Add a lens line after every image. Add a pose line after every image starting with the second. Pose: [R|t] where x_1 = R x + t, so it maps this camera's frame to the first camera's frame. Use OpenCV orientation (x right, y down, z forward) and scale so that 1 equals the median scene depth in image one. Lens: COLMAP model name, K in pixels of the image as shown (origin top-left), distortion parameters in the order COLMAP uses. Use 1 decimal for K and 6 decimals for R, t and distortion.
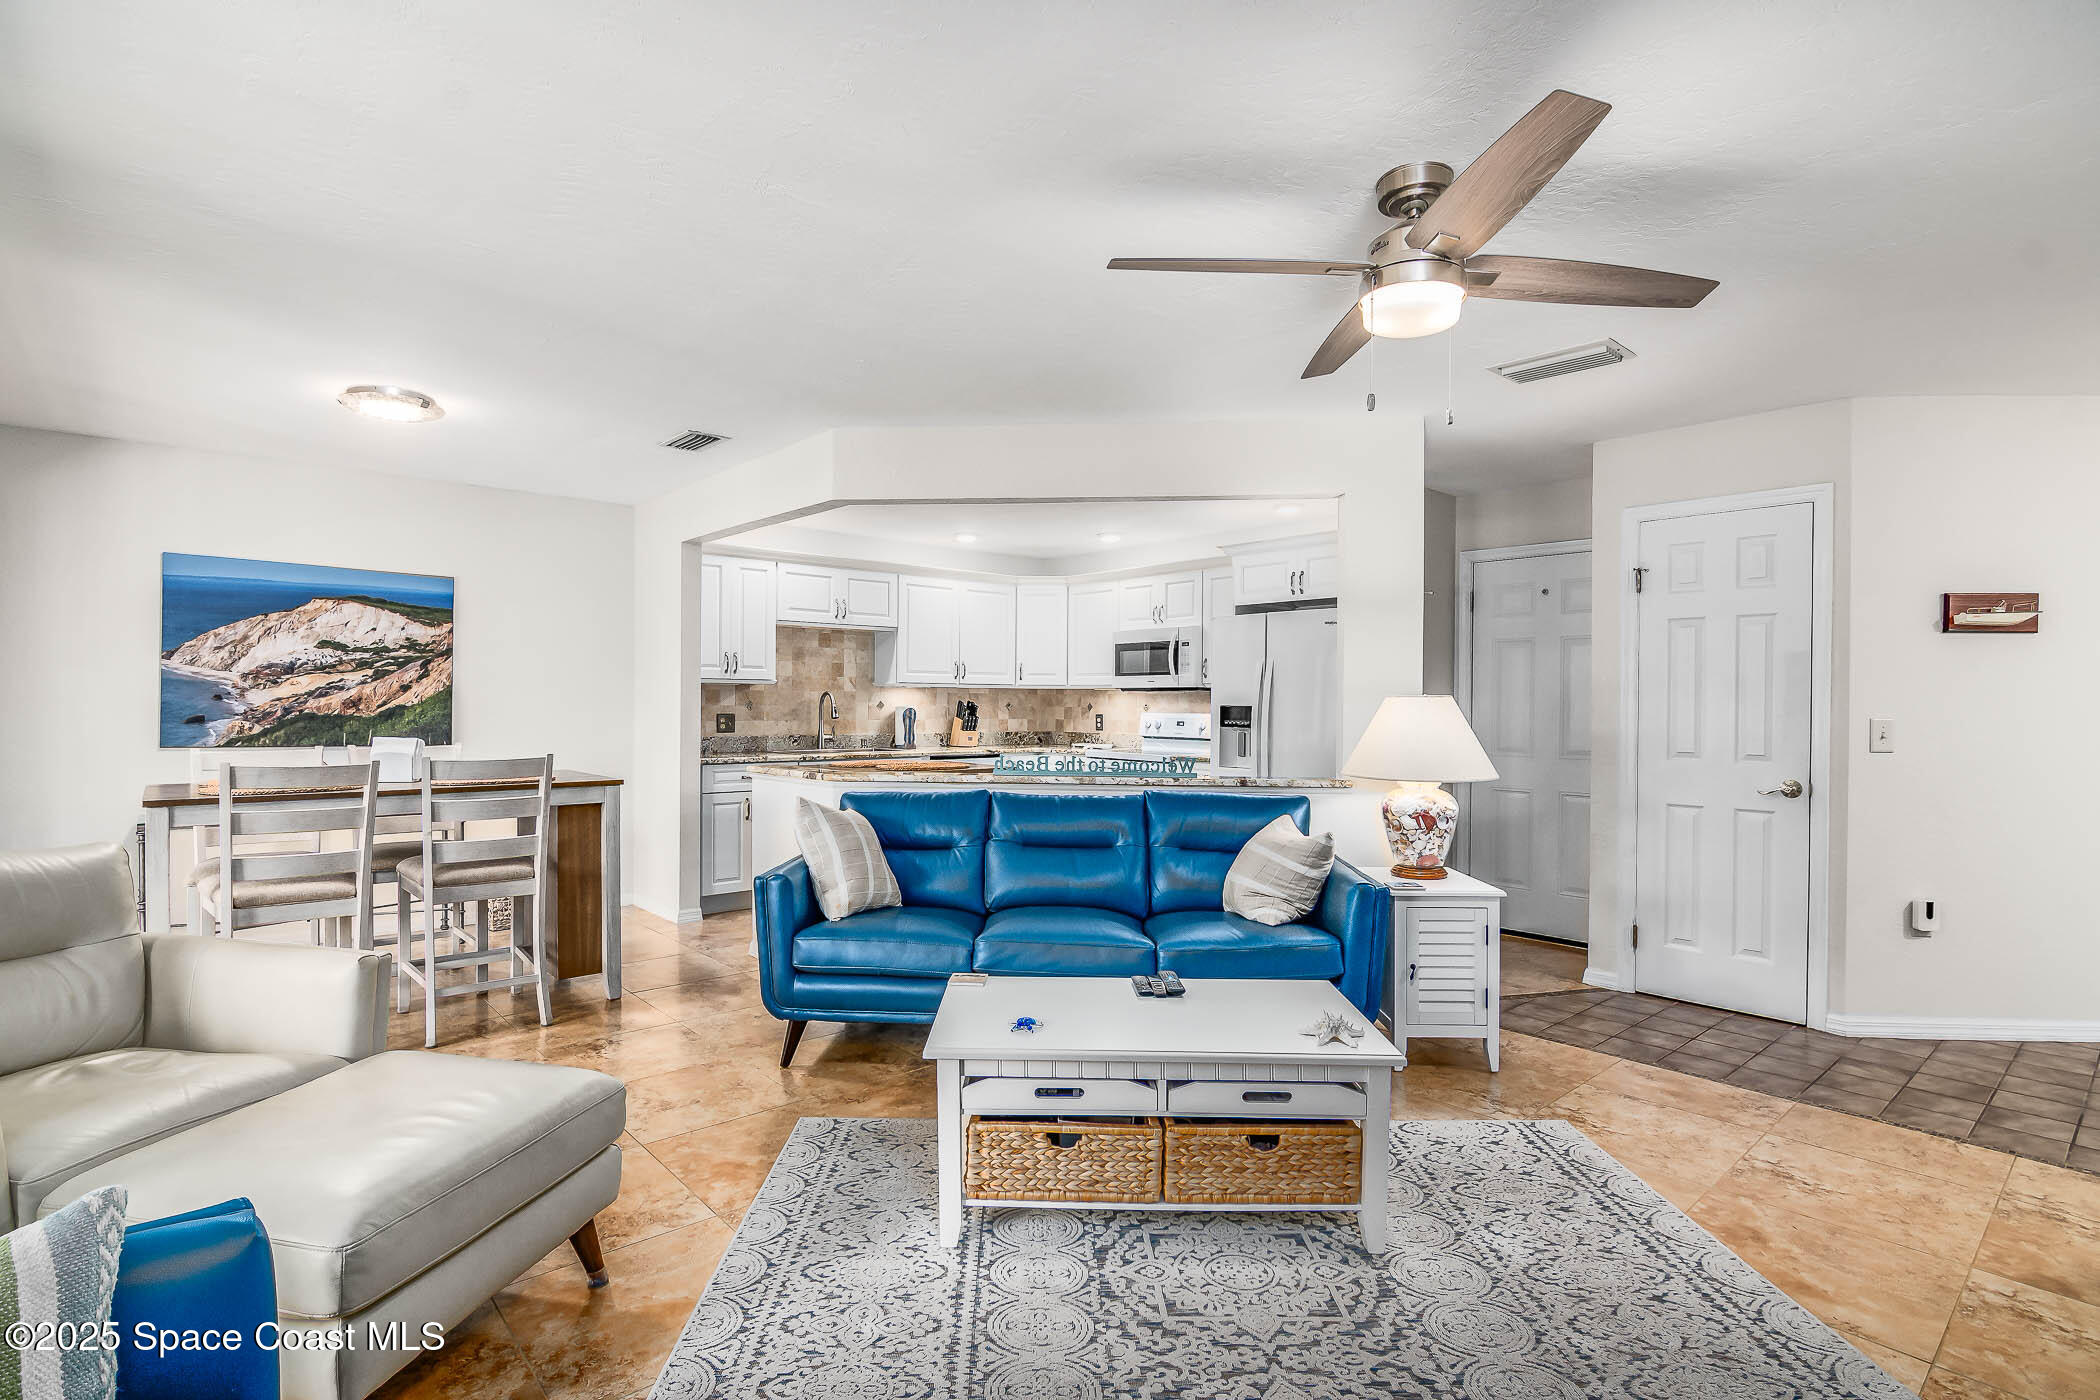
lens RADIAL K [[1013.2, 0, 1023.2], [0, 1013.2, 708.4], [0, 0, 1]] dist [-0.013585, -0.000839]
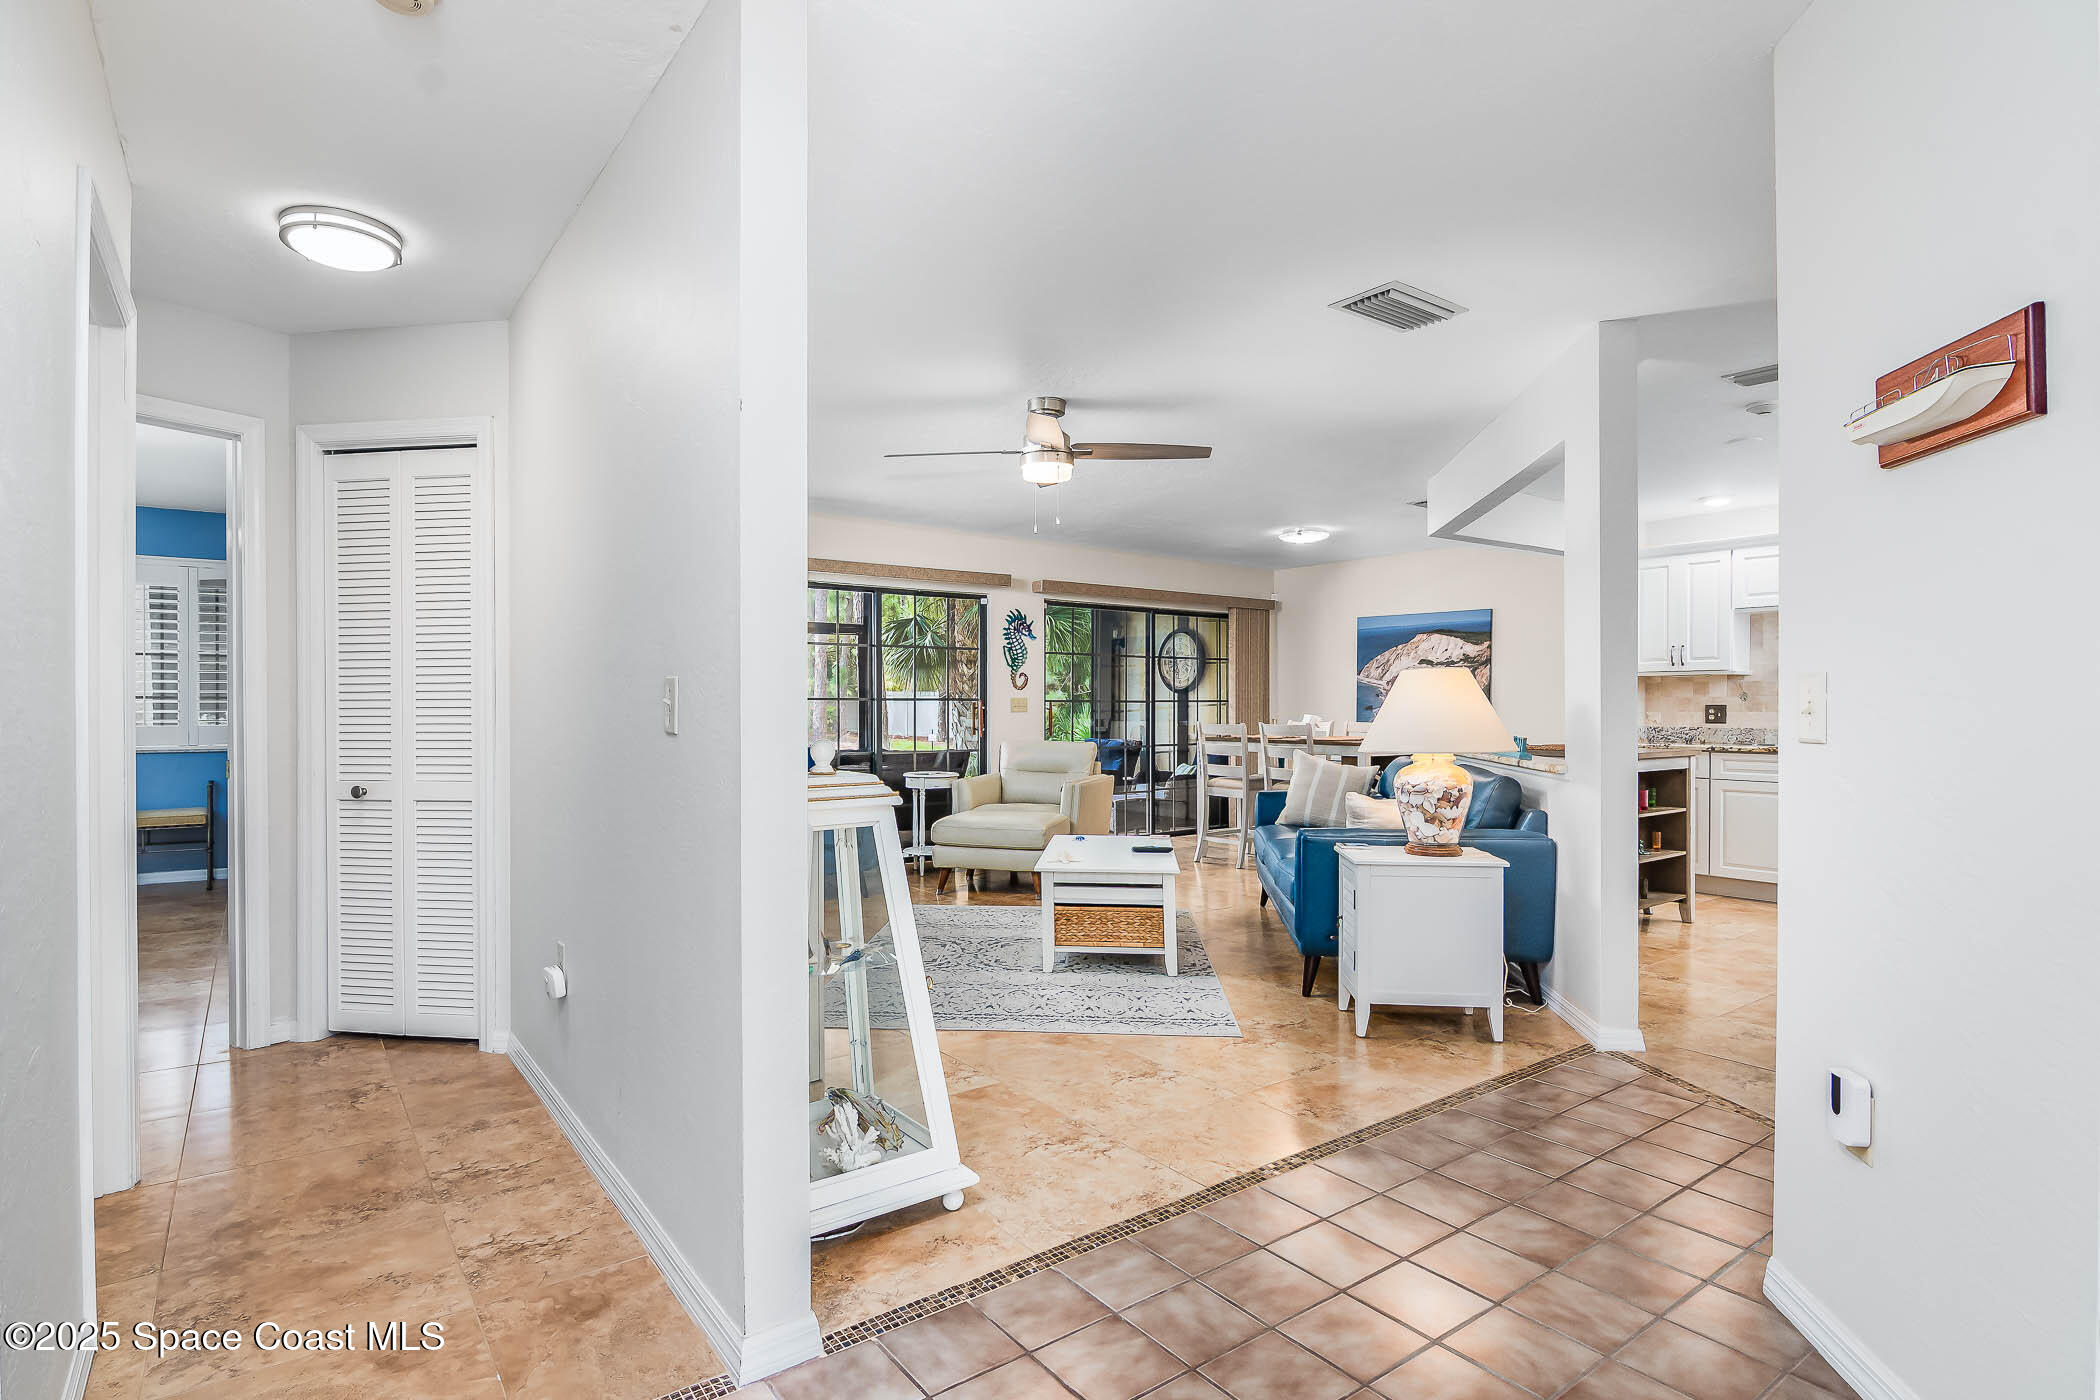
lens RADIAL K [[1046.3, 0, 1012.8], [0, 1046.3, 714.0], [0, 0, 1]] dist [-0.018757, -0.000251]
pose [[-0.086528, -0.000837, -0.996249, 1.012766], [-0.007354, 0.999973, -0.000201, 0.024834], [0.996222, 0.007309, -0.086532, 0.484473]]
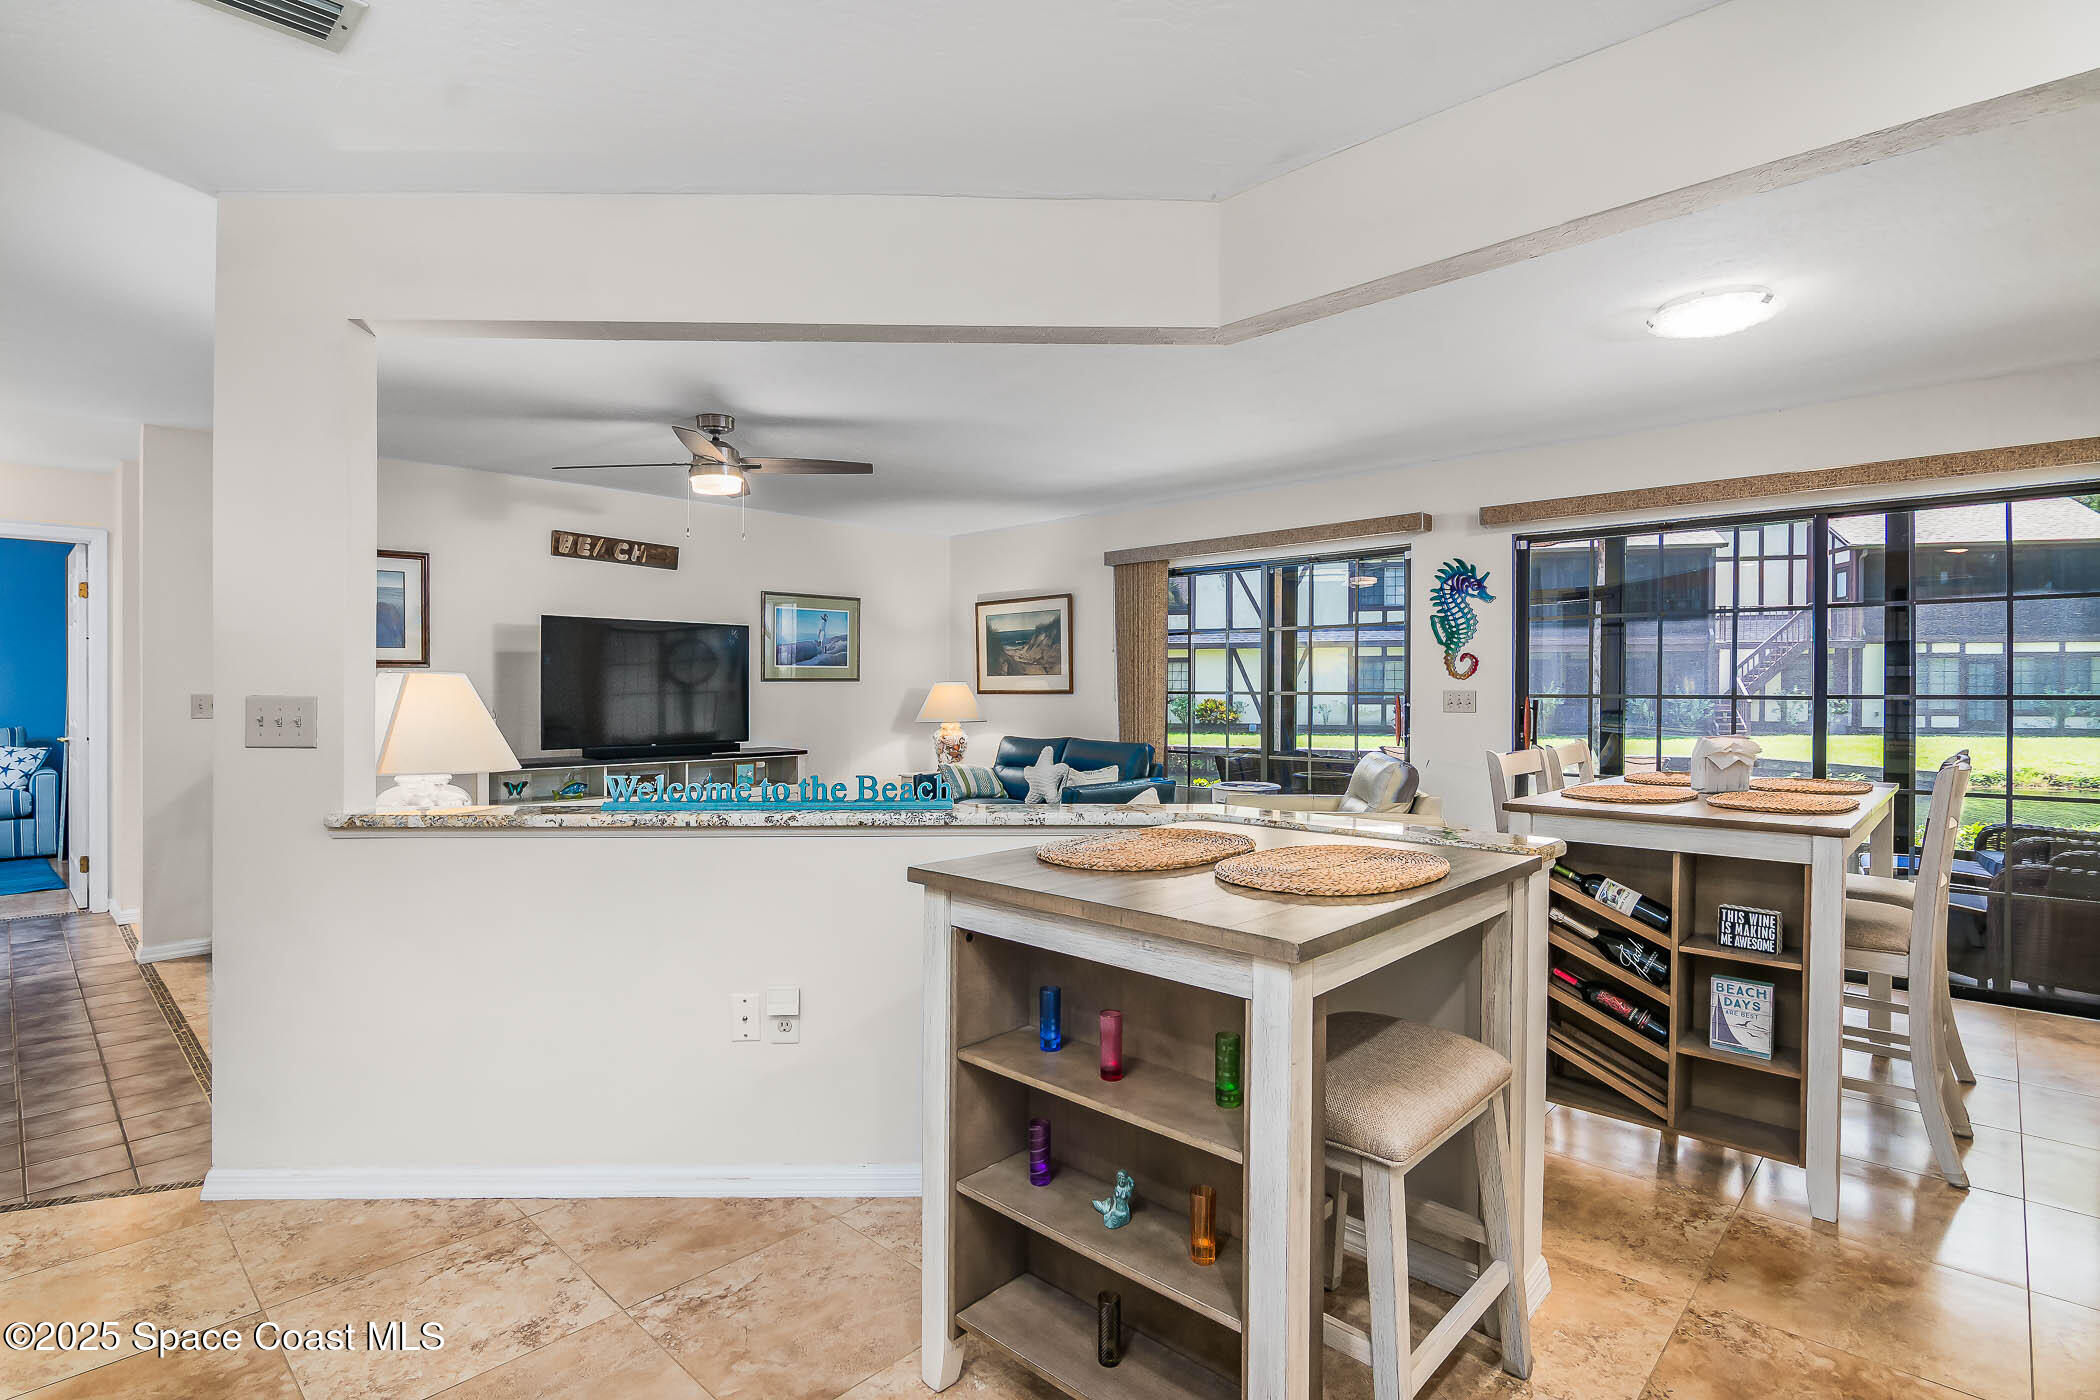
lens RADIAL K [[1018.1, 0, 1025.6], [0, 1018.1, 693.5], [0, 0, 1]] dist [-0.011914, -0.000500]
pose [[-0.995543, -0.006578, -0.094084, -0.015673], [-0.007753, 0.999896, 0.012127, -0.005947], [0.093995, 0.012802, -0.995490, 1.326483]]
